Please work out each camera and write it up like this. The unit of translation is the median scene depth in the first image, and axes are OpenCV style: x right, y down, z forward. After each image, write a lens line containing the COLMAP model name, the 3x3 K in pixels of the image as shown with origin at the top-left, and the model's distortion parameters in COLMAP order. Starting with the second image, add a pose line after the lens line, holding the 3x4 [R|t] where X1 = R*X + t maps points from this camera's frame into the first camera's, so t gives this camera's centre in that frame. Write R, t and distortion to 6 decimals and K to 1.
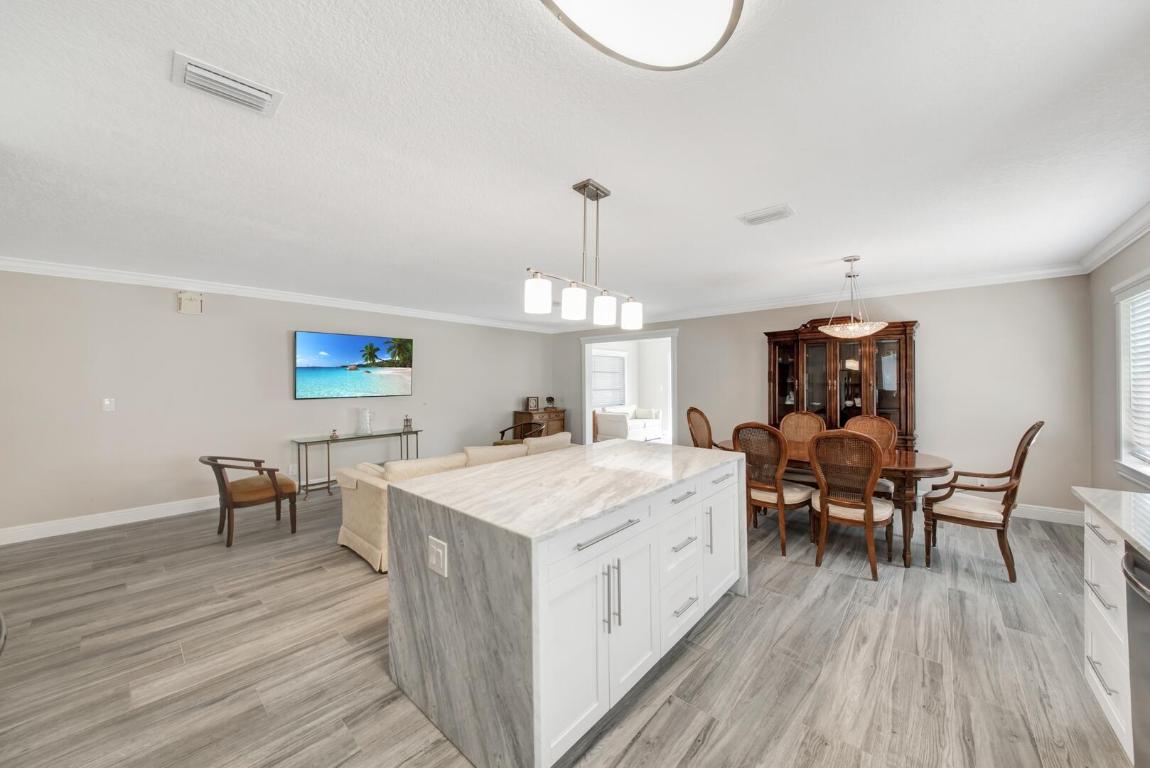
lens RADIAL K [[407.6, 0, 576.6], [0, 407.6, 374.5], [0, 0, 1]] dist [-0.000173, -0.004616]
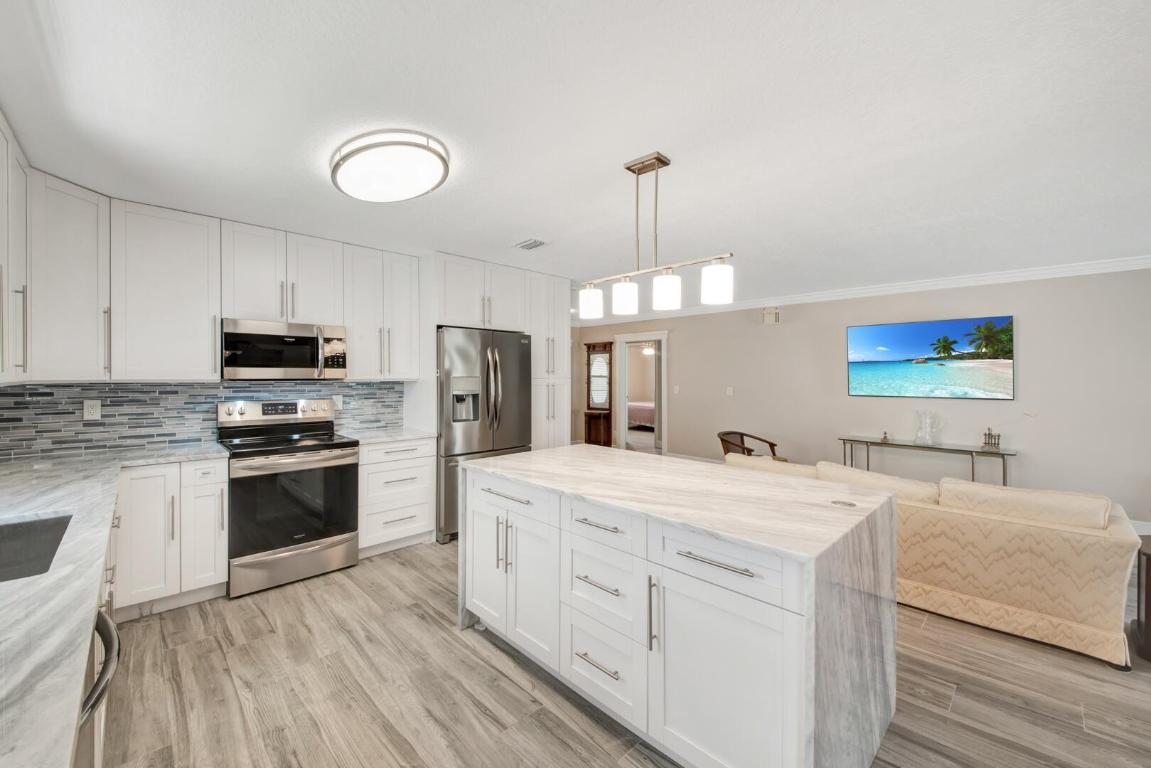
lens RADIAL K [[457.3, 0, 576.0], [0, 457.3, 372.7], [0, 0, 1]] dist [0.019479, -0.021297]
pose [[-0.071289, -0.001043, -0.997455, 1.028975], [0.008132, 0.999966, -0.001627, 0.003347], [0.997423, -0.008227, -0.071278, 0.910644]]
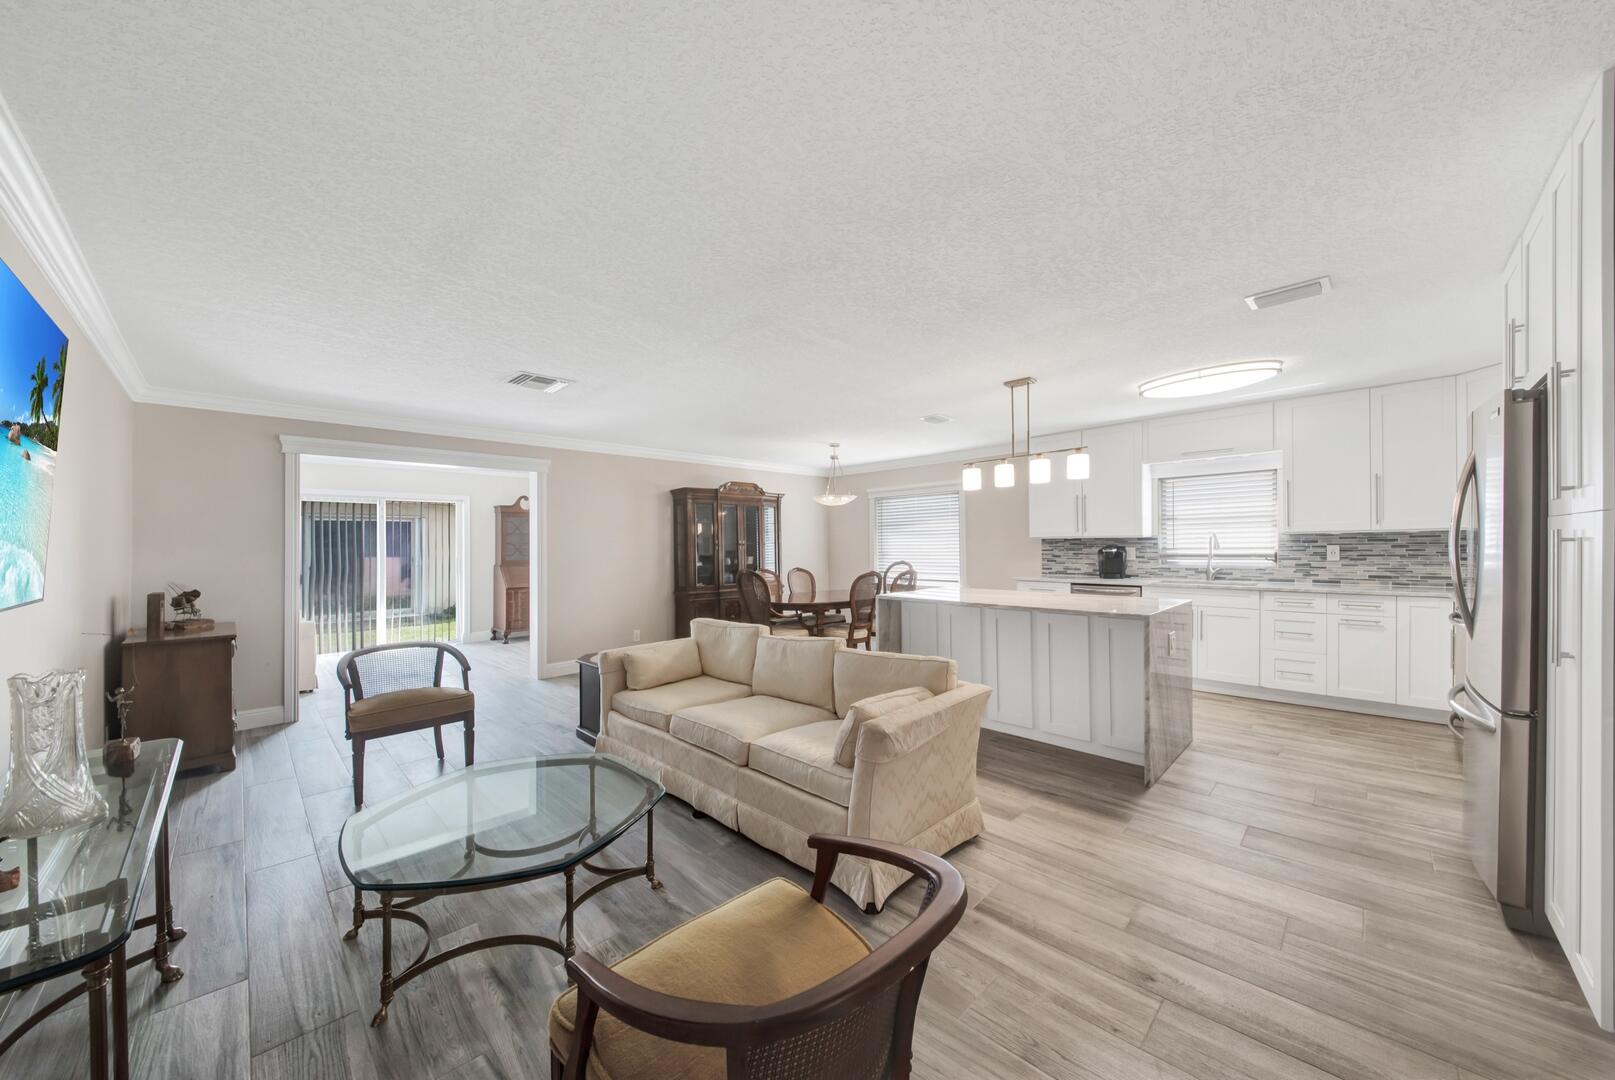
lens RADIAL K [[571.8, 0, 800.8], [0, 571.8, 548.9], [0, 0, 1]] dist [-0.001980, -0.008159]
pose [[0.063886, -0.002909, 0.997953, -1.755940], [0.002769, 0.999992, 0.002738, 0.064406], [-0.997953, 0.002589, 0.063894, 1.562512]]
